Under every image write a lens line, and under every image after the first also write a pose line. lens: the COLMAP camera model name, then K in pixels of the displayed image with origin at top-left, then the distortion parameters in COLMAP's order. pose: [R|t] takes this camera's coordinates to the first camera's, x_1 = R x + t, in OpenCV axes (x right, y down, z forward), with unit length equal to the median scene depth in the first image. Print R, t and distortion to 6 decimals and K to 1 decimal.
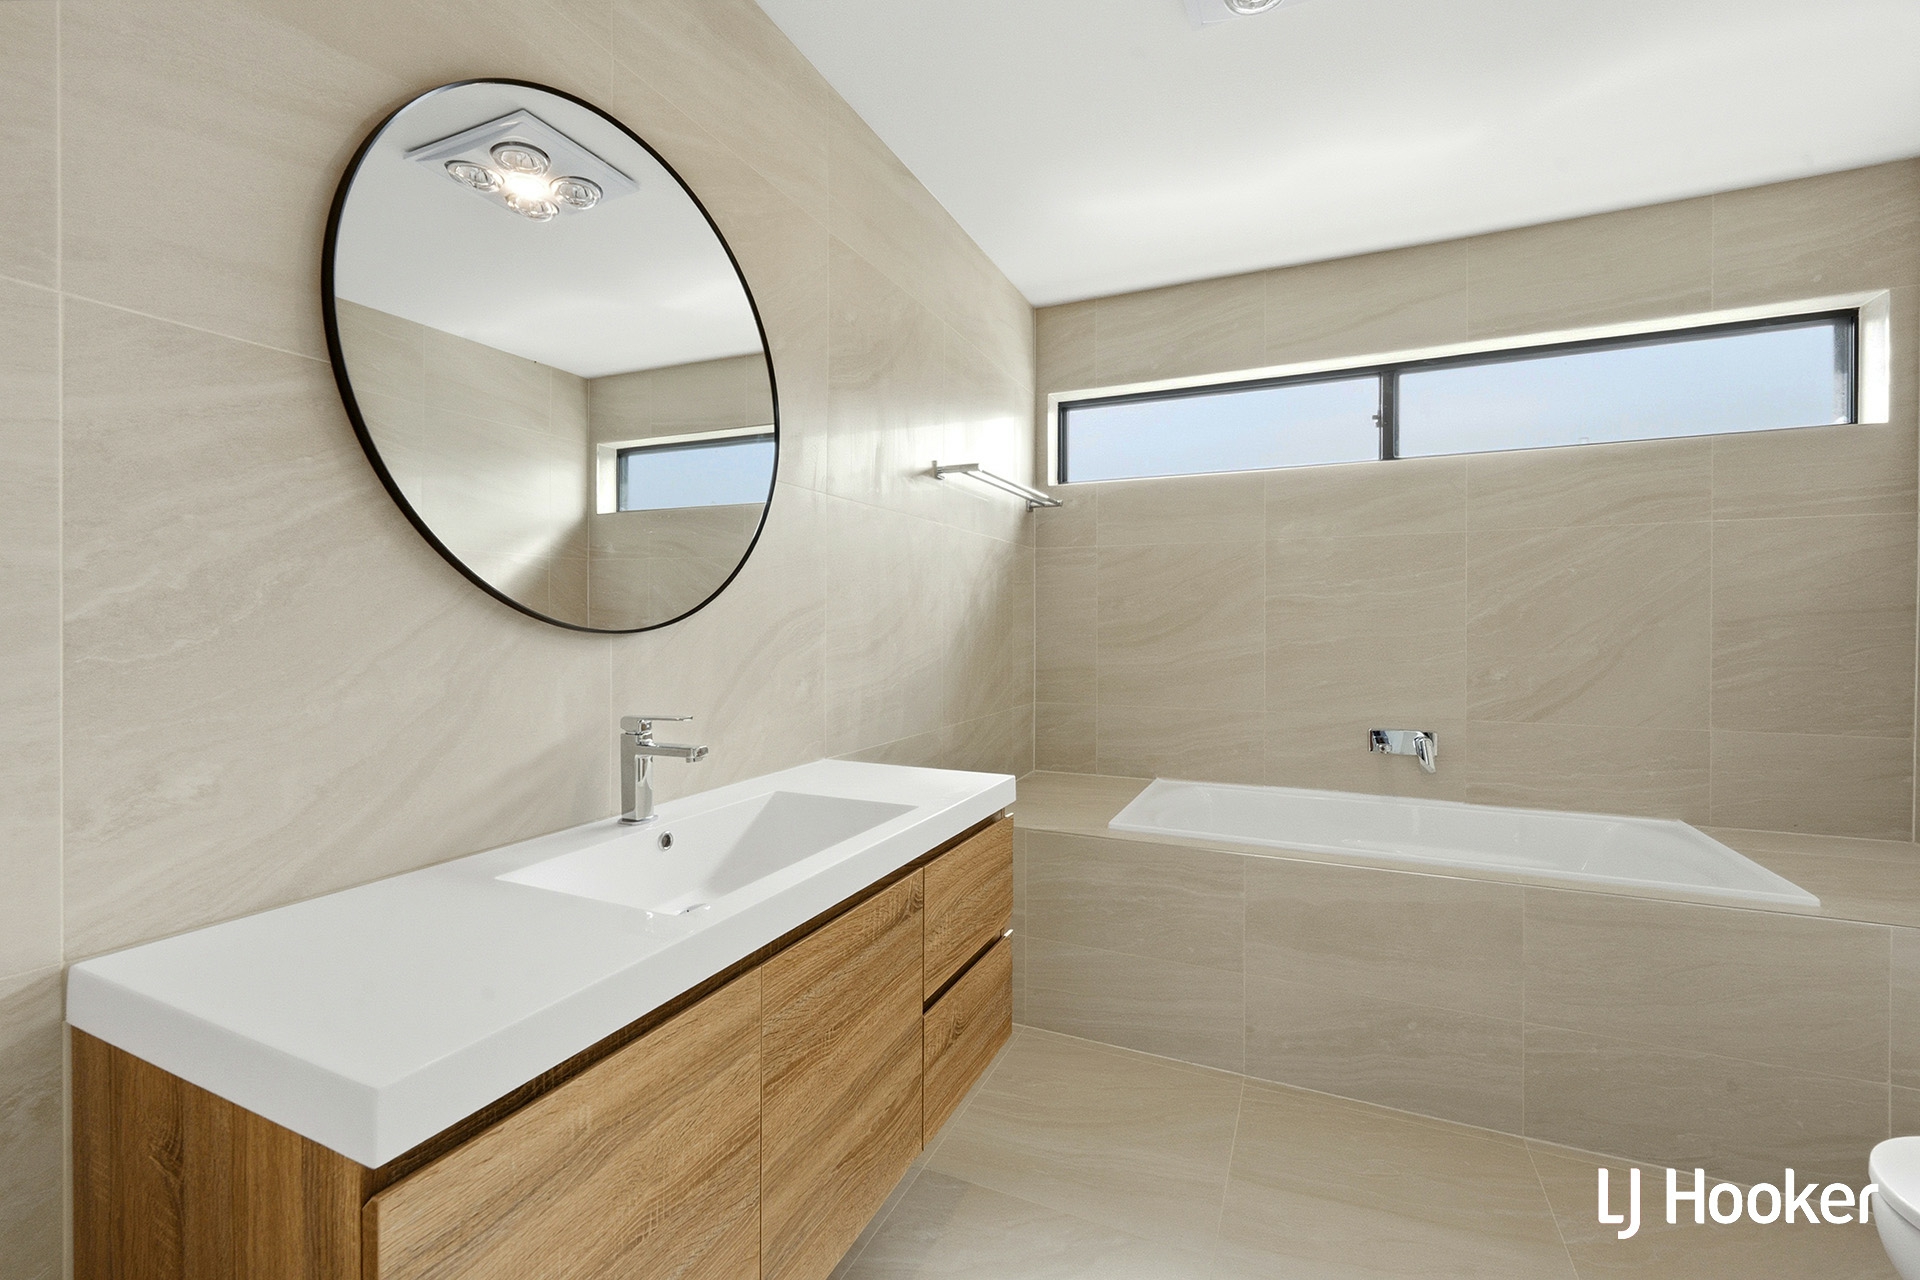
lens RADIAL K [[781.3, 0, 962.1], [0, 781.3, 637.4], [0, 0, 1]] dist [-0.006770, 0.000478]
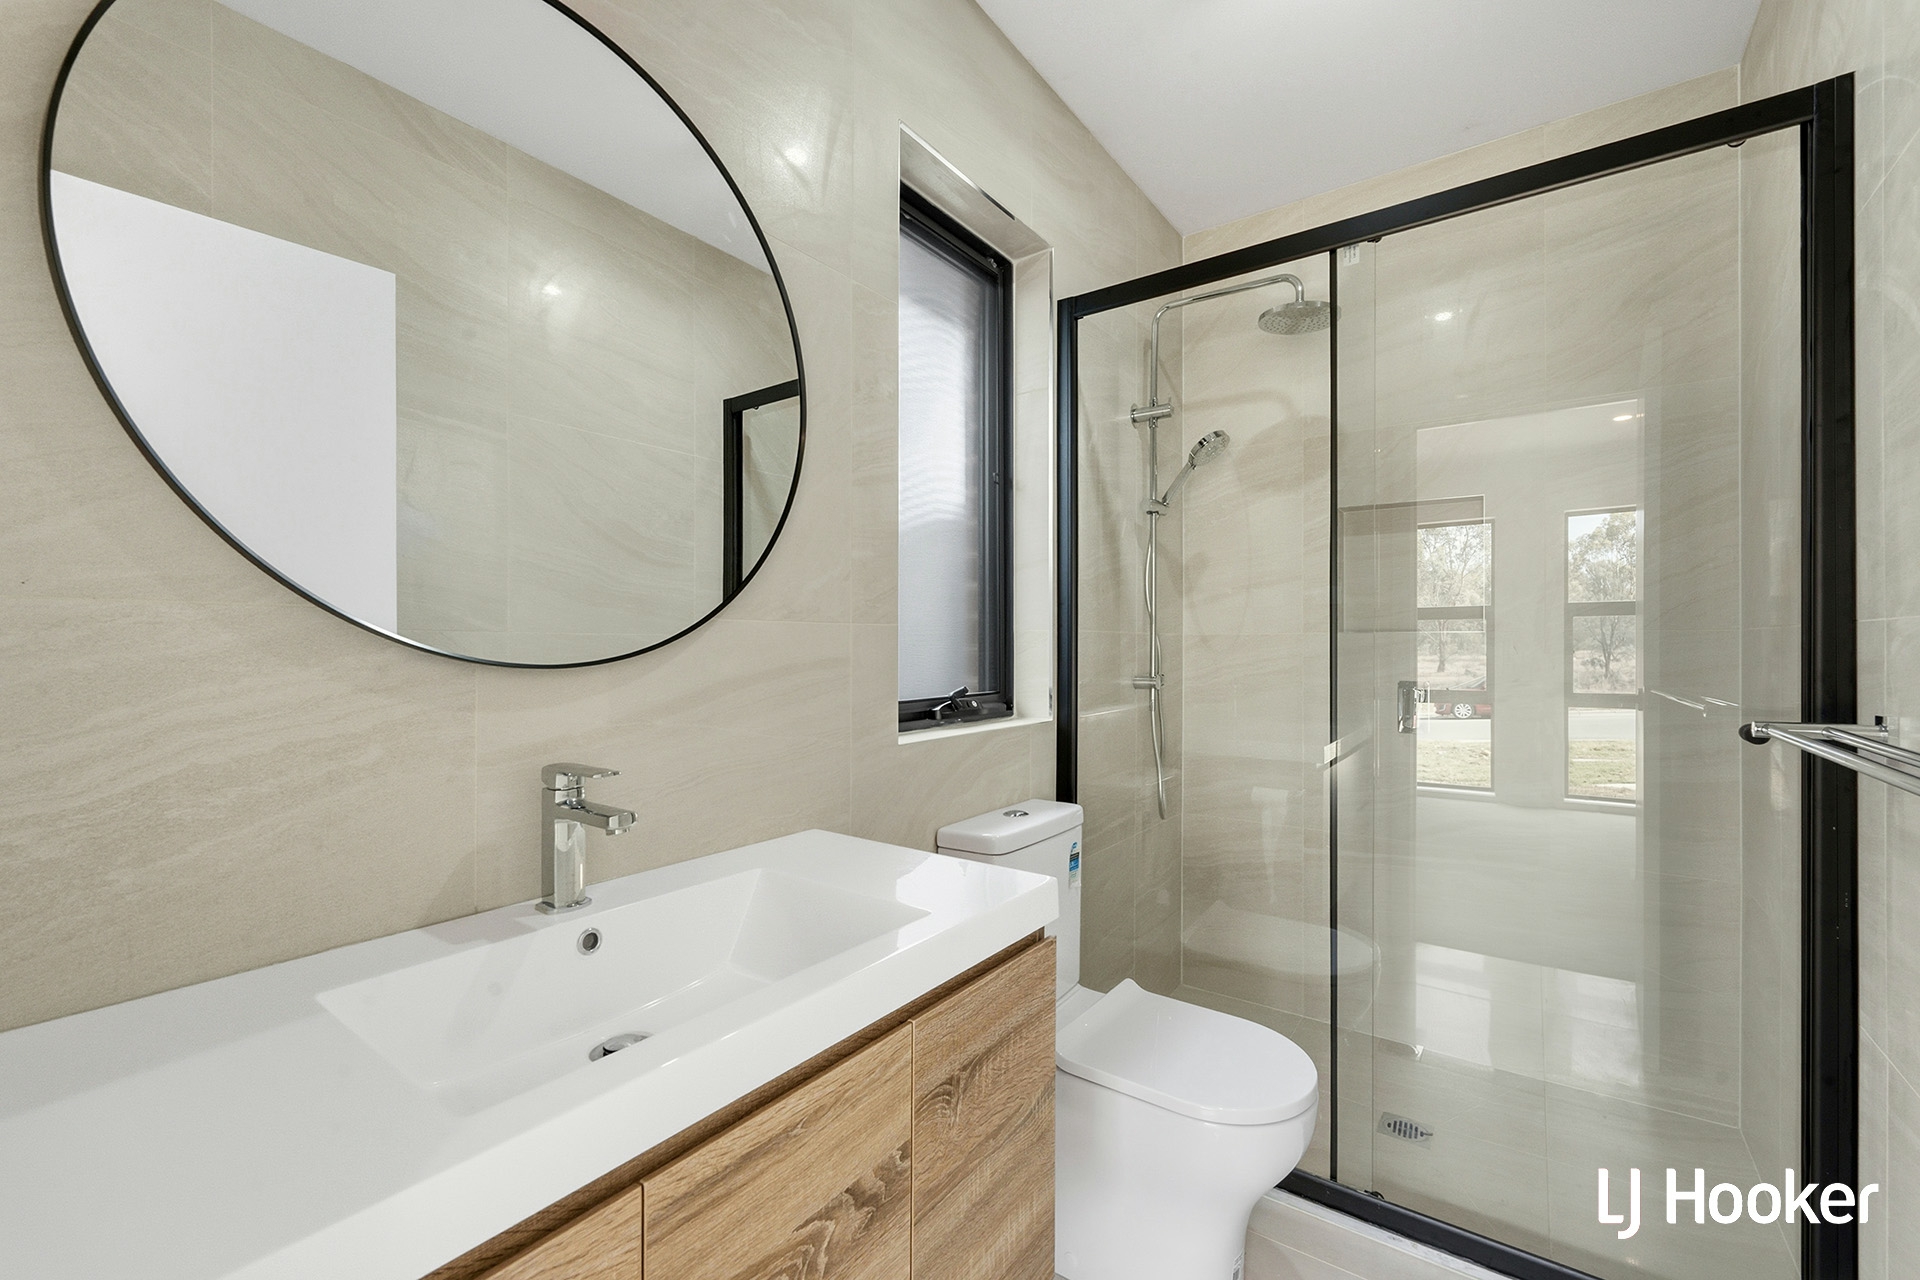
lens RADIAL K [[781.3, 0, 962.1], [0, 781.3, 637.4], [0, 0, 1]] dist [-0.006770, 0.000478]
pose [[0.983715, -0.005154, -0.179663, 0.087937], [-0.002786, 0.999032, -0.043912, 0.009336], [0.179716, 0.043698, 0.982748, 0.303433]]
